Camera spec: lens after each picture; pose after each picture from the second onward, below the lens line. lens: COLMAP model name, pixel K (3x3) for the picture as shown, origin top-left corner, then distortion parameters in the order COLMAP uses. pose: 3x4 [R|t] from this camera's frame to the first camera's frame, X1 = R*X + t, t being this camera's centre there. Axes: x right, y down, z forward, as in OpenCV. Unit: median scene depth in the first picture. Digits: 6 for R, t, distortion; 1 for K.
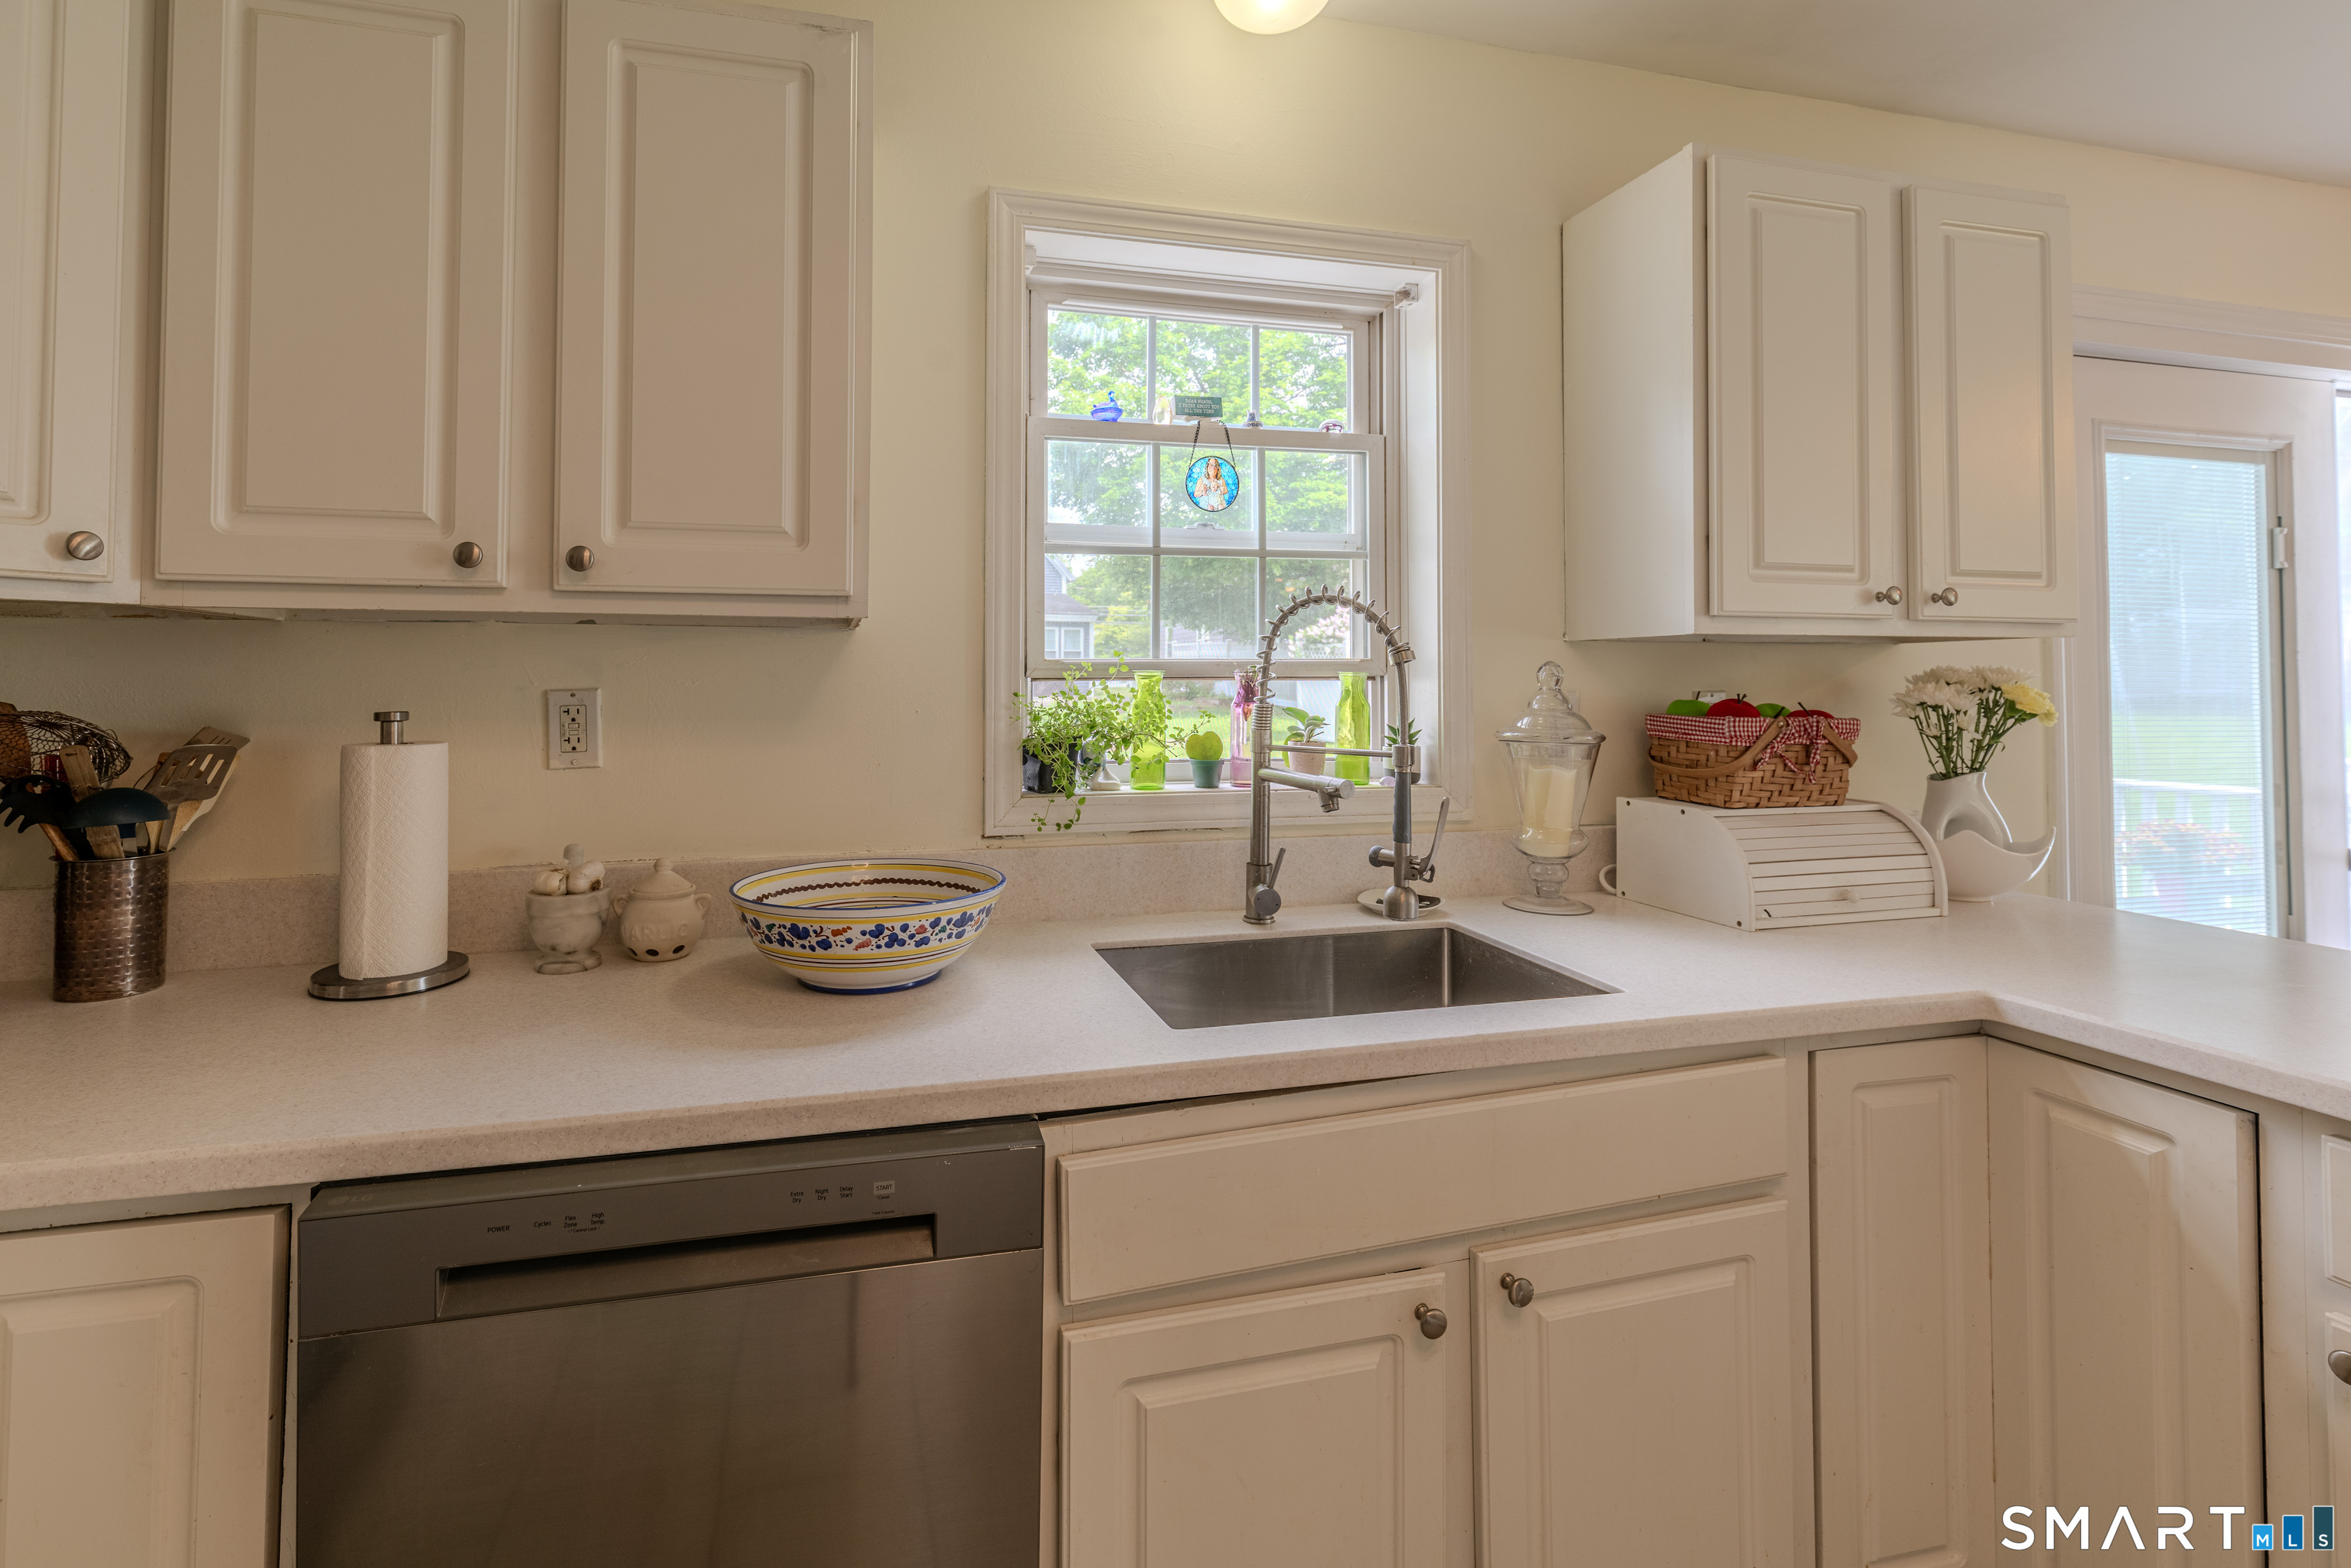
lens RADIAL K [[1064.1, 0, 1056.8], [0, 1064.1, 657.4], [0, 0, 1]] dist [0.003637, -0.000149]
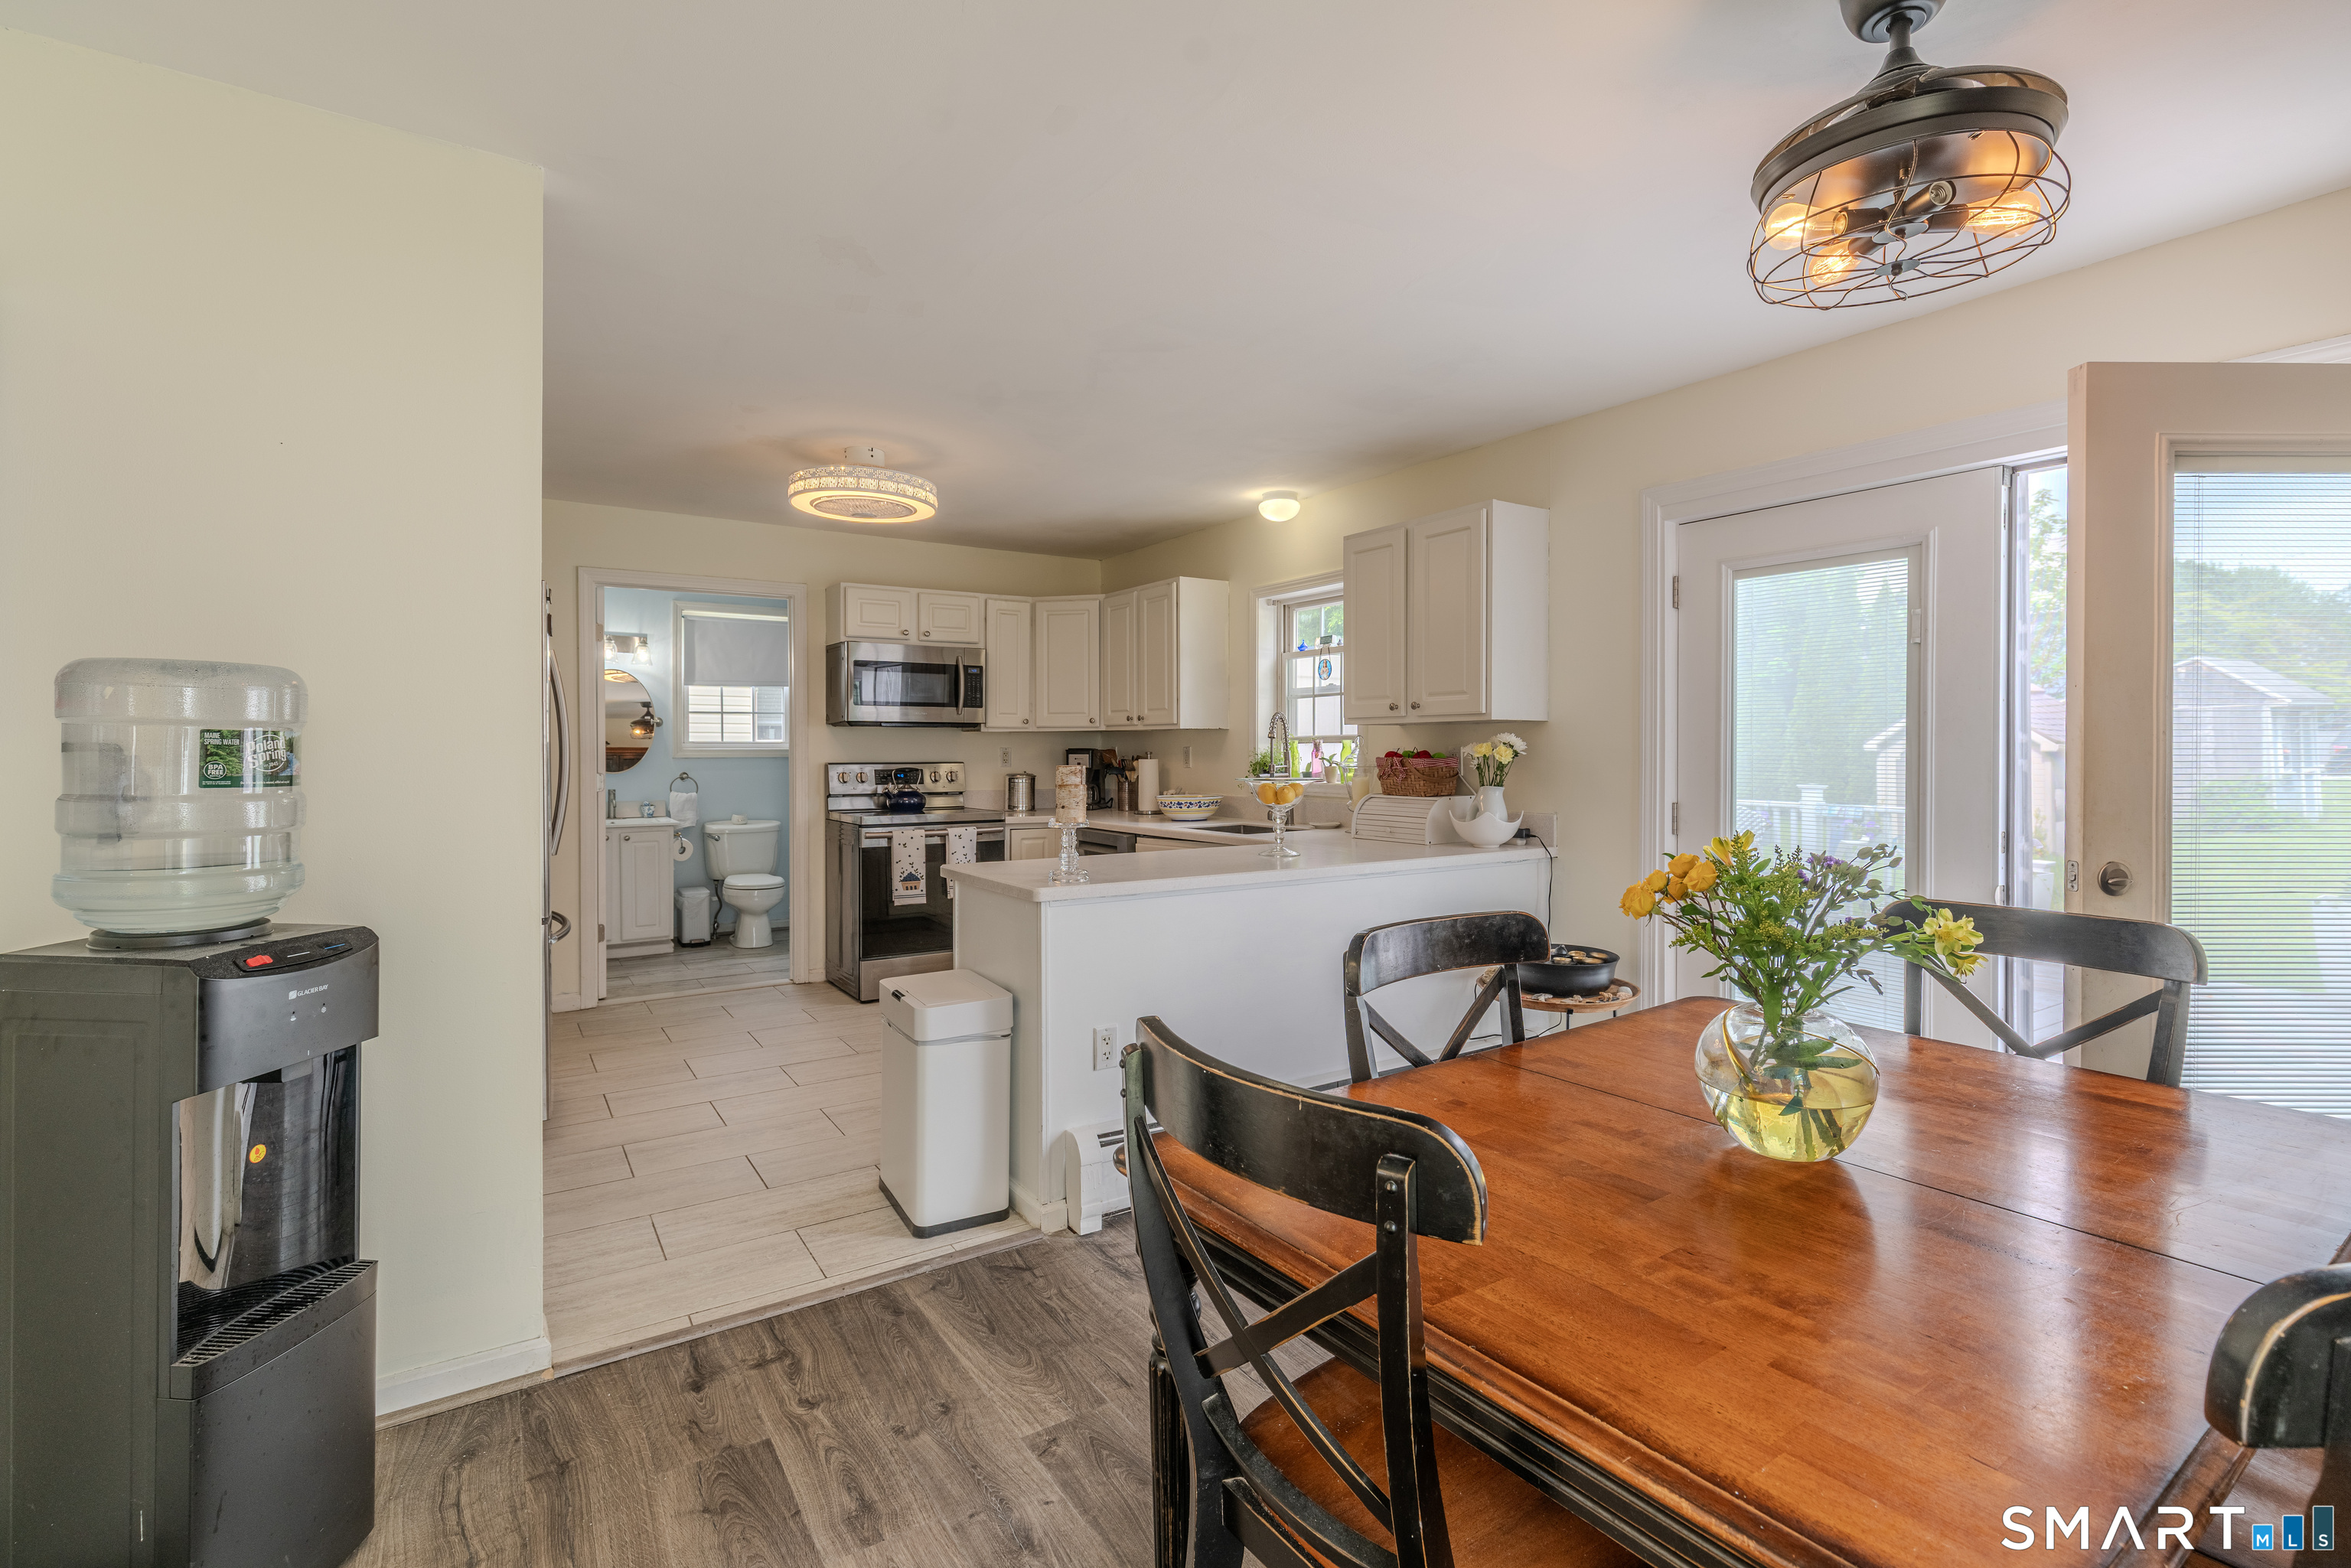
lens RADIAL K [[1026.6, 0, 1181.9], [0, 1026.6, 759.0], [0, 0, 1]] dist [0.026561, 0.000028]
pose [[0.344380, 0.009732, -0.938780, 2.750543], [0.025338, 0.999486, 0.019657, 0.000997], [0.938488, -0.030556, 0.343957, -0.255715]]
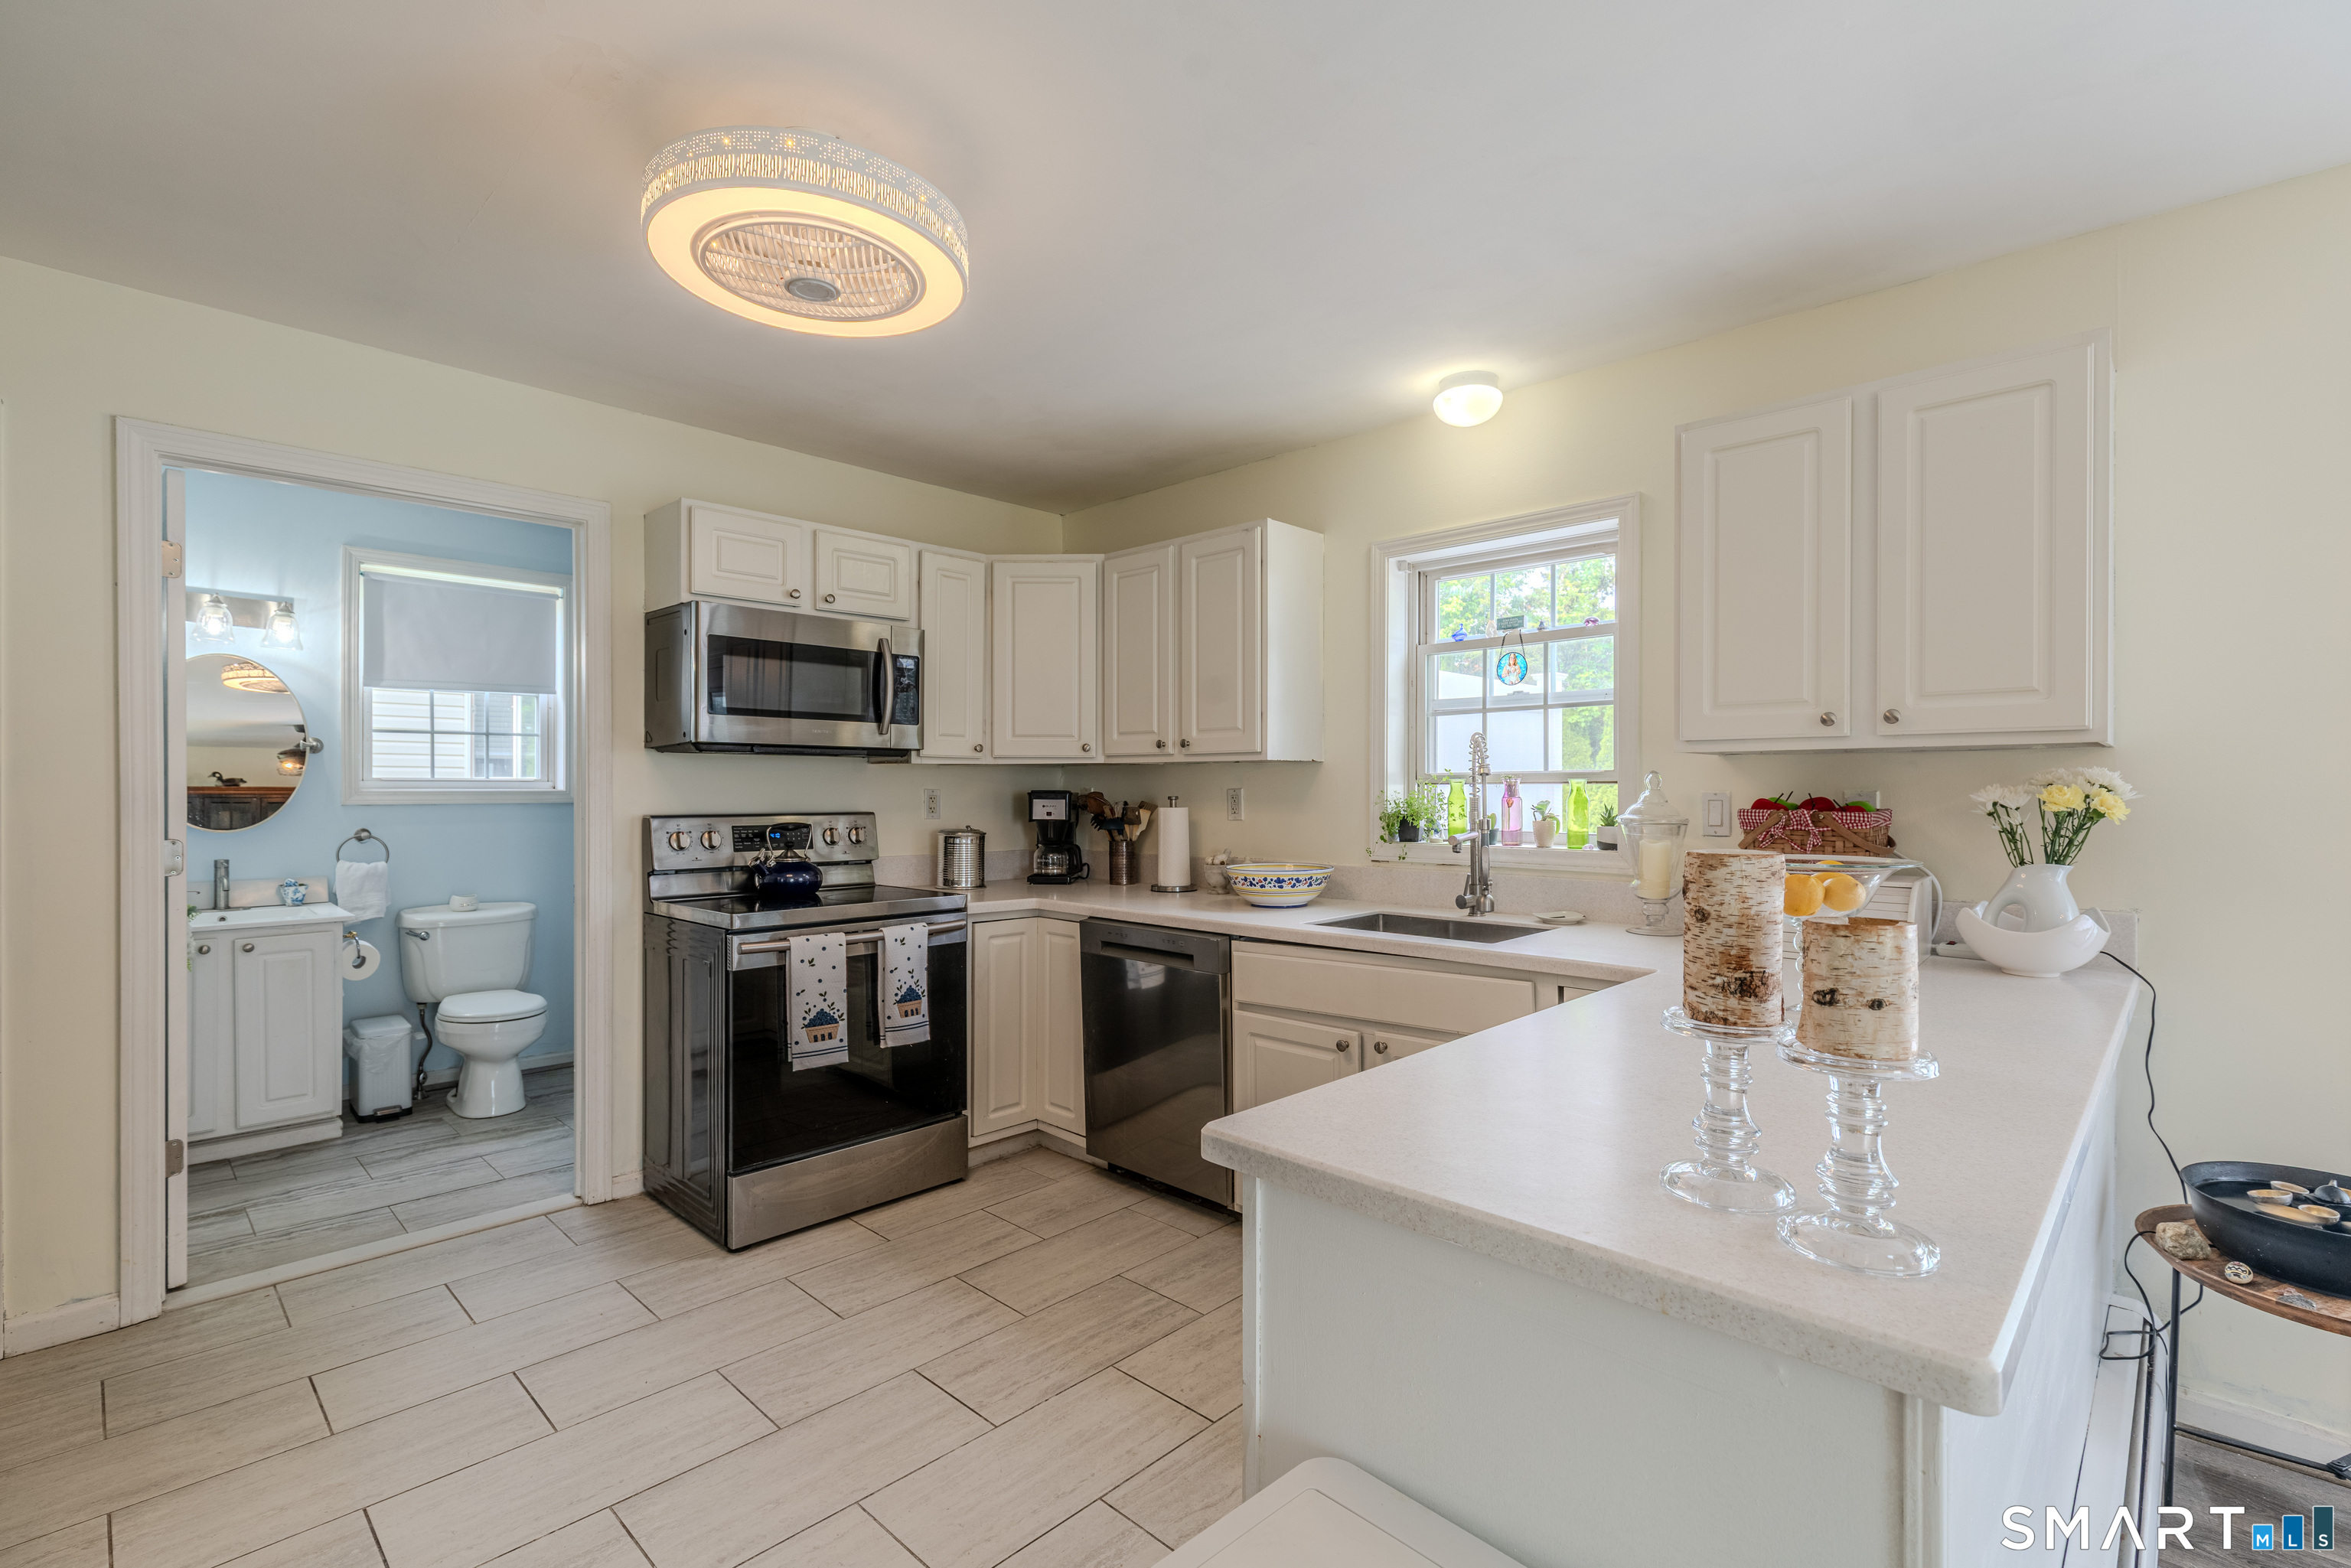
lens RADIAL K [[1054.5, 0, 1202.6], [0, 1054.5, 794.7], [0, 0, 1]] dist [0.005595, 0.000302]
pose [[0.542676, 0.005606, -0.839924, 1.467712], [0.020448, 0.999593, 0.019883, -0.006576], [0.839693, -0.027965, 0.542340, -0.383138]]
